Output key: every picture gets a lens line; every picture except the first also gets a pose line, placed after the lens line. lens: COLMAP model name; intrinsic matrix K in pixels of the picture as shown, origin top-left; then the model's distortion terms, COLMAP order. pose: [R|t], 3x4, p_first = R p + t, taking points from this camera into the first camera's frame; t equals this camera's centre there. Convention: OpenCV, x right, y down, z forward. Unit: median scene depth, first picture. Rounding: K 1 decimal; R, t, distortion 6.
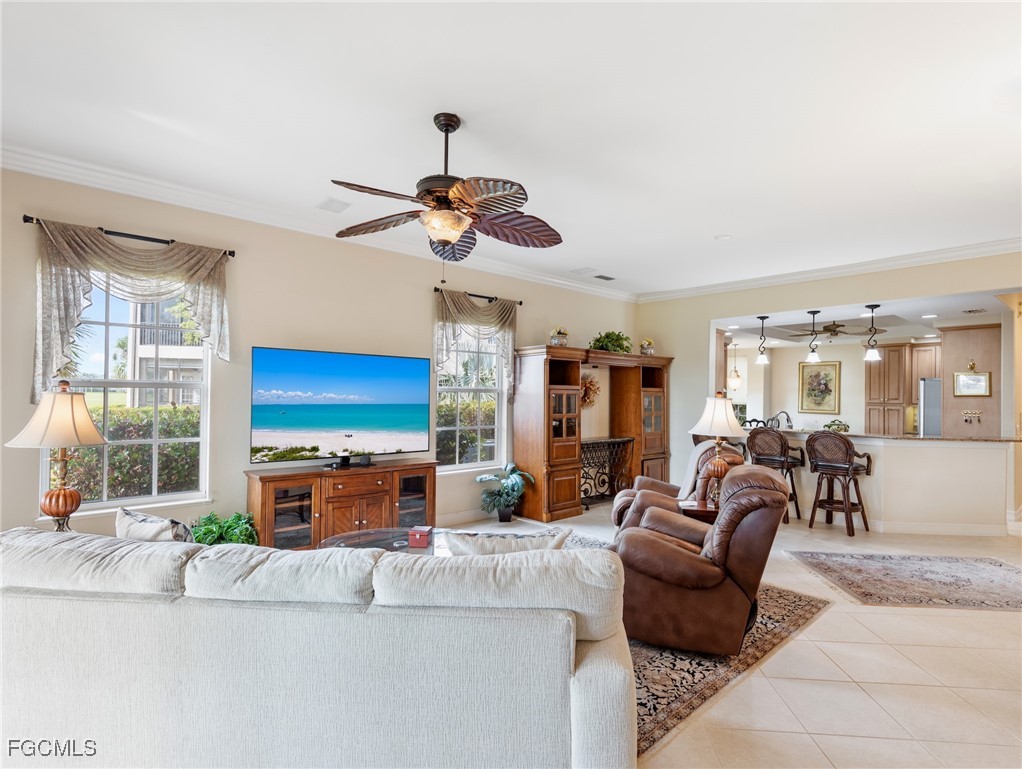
lens RADIAL K [[514.4, 0, 515.1], [0, 514.4, 386.6], [0, 0, 1]] dist [0.004808, -0.000360]
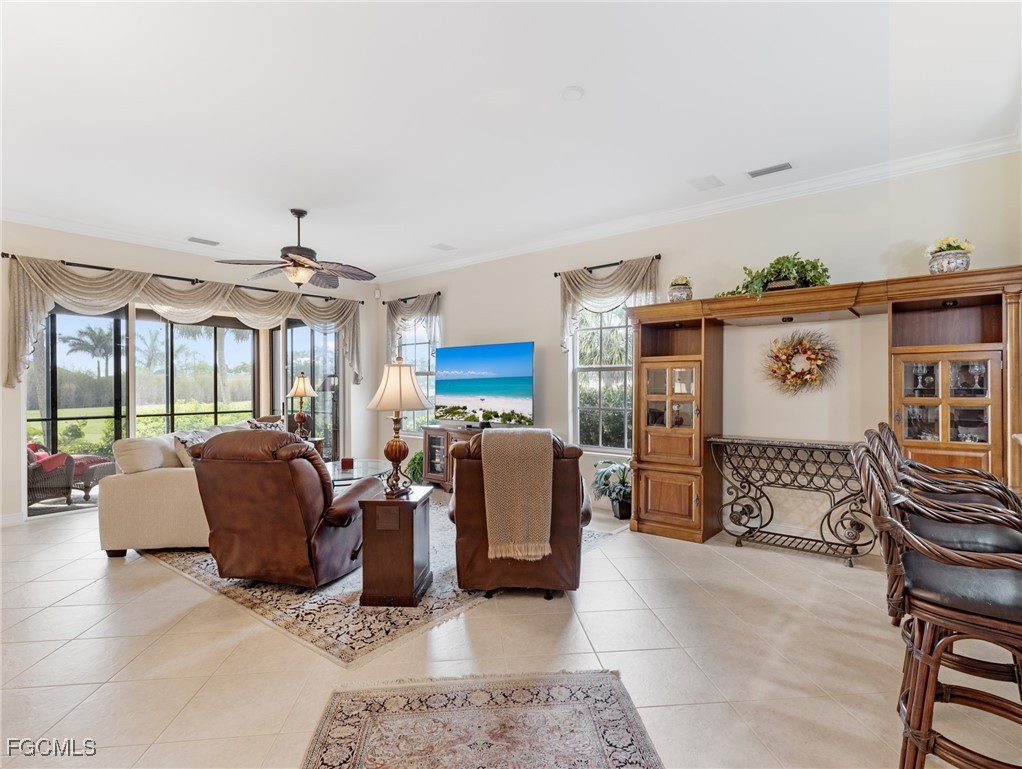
lens RADIAL K [[514.4, 0, 515.1], [0, 514.4, 386.6], [0, 0, 1]] dist [0.004808, -0.000360]
pose [[0.165987, -0.012606, -0.986047, 0.667388], [0.018726, 0.999778, -0.009629, 0.037543], [0.985950, -0.016867, 0.166186, 0.565818]]
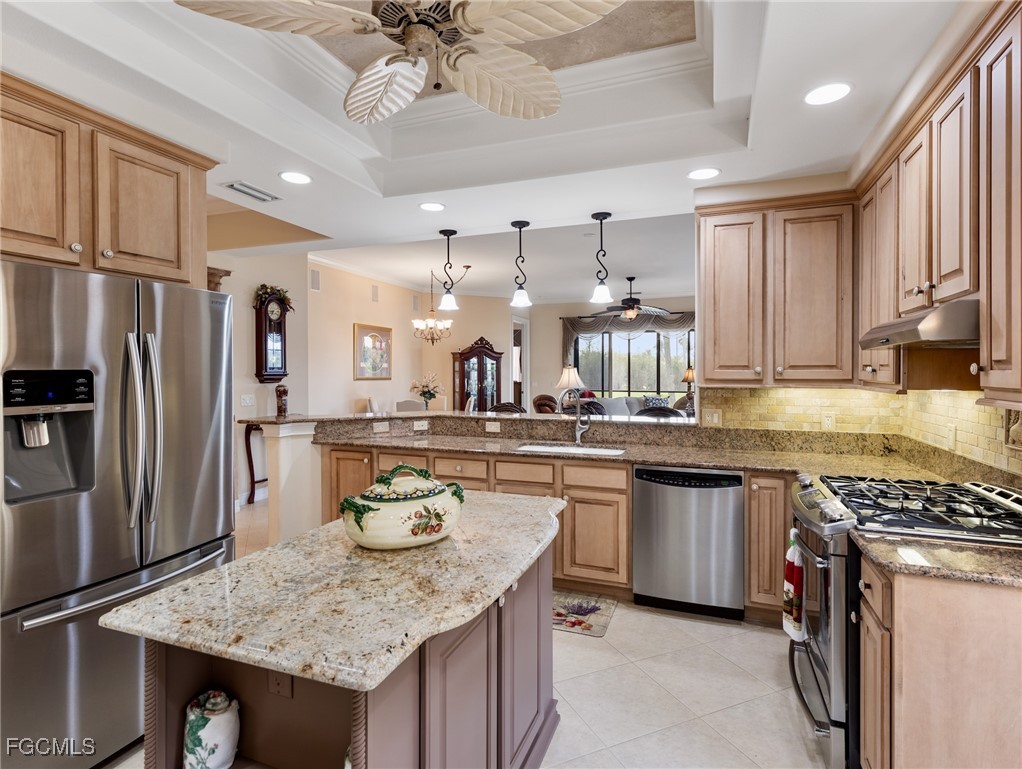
lens RADIAL K [[532.0, 0, 511.2], [0, 532.0, 373.5], [0, 0, 1]] dist [0.006789, -0.000093]
pose [[-0.883236, -0.009725, -0.468827, 0.784549], [-0.004567, 0.999916, -0.012136, 0.036053], [0.468906, -0.008578, -0.883207, 1.376582]]
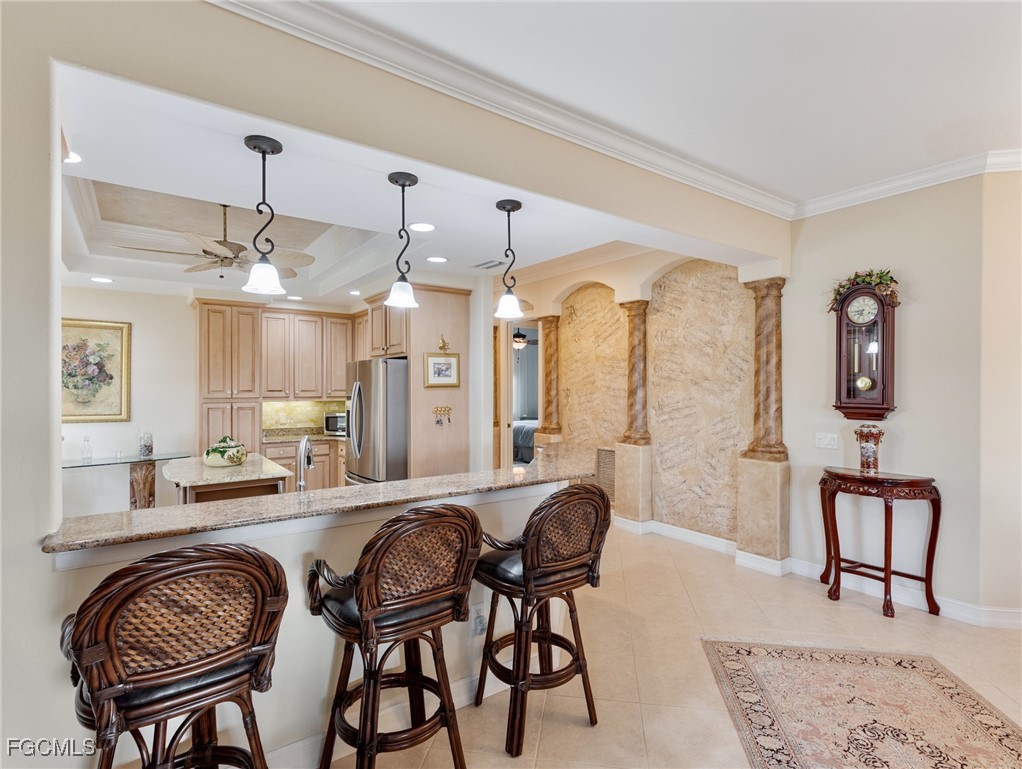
lens RADIAL K [[518.6, 0, 515.3], [0, 518.6, 389.6], [0, 0, 1]] dist [0.005280, 0.000130]
pose [[0.086906, -0.021030, 0.995994, 0.171107], [-0.013810, 0.999656, 0.022312, 0.004873], [-0.996121, -0.015694, 0.086586, 0.781057]]
